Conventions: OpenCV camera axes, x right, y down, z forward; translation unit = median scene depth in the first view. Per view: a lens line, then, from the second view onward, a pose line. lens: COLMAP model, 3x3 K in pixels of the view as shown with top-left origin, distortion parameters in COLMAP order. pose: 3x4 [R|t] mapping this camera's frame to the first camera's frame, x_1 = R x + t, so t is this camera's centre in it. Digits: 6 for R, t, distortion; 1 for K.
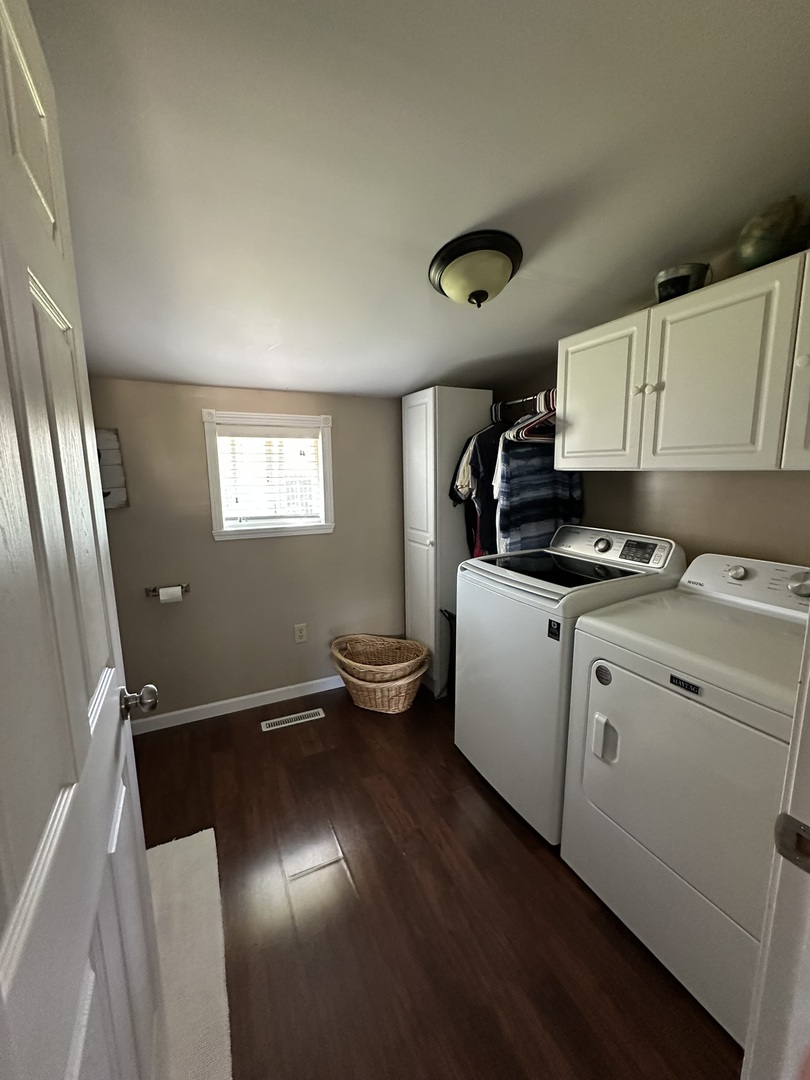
lens RADIAL K [[437.1, 0, 407.9], [0, 437.1, 535.6], [0, 0, 1]] dist [-0.000431, 0.000052]
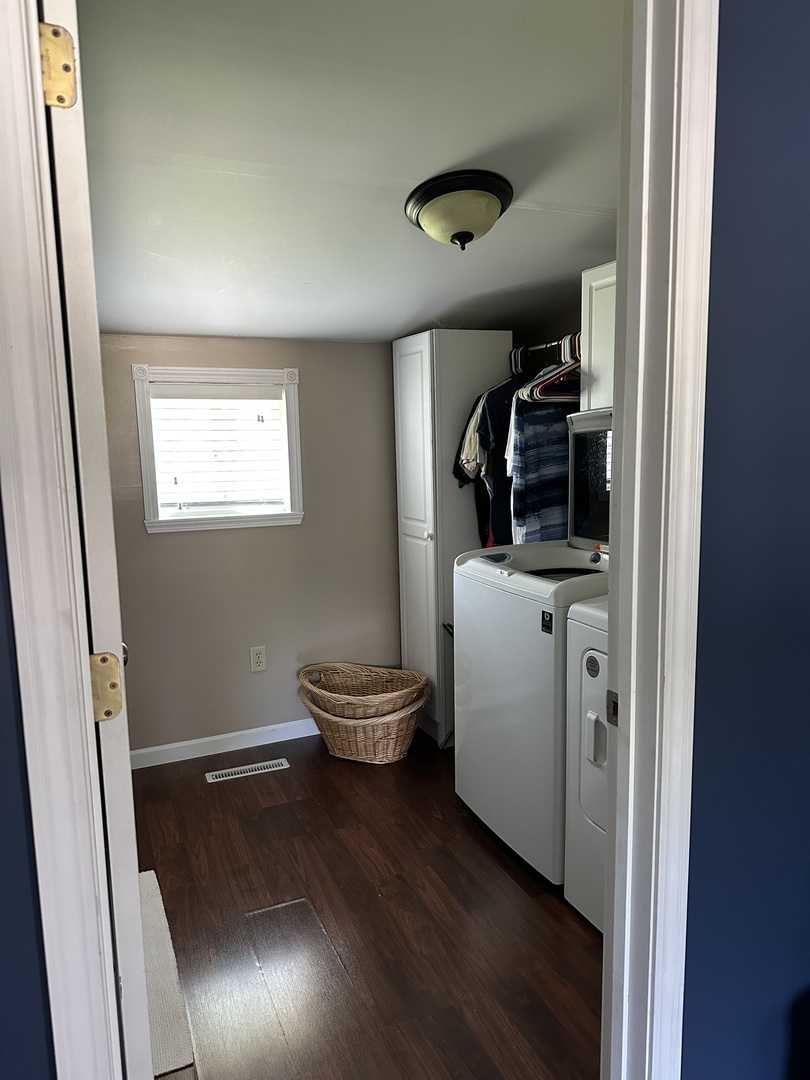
lens RADIAL K [[760.1, 0, 405.0], [0, 760.1, 540.0], [0, 0, 1]] dist [0.190486, -0.326088]
pose [[0.998794, -0.005187, -0.048829, 0.080973], [0.004512, 0.999893, -0.013922, 0.045734], [0.048896, 0.013685, 0.998710, -0.349295]]
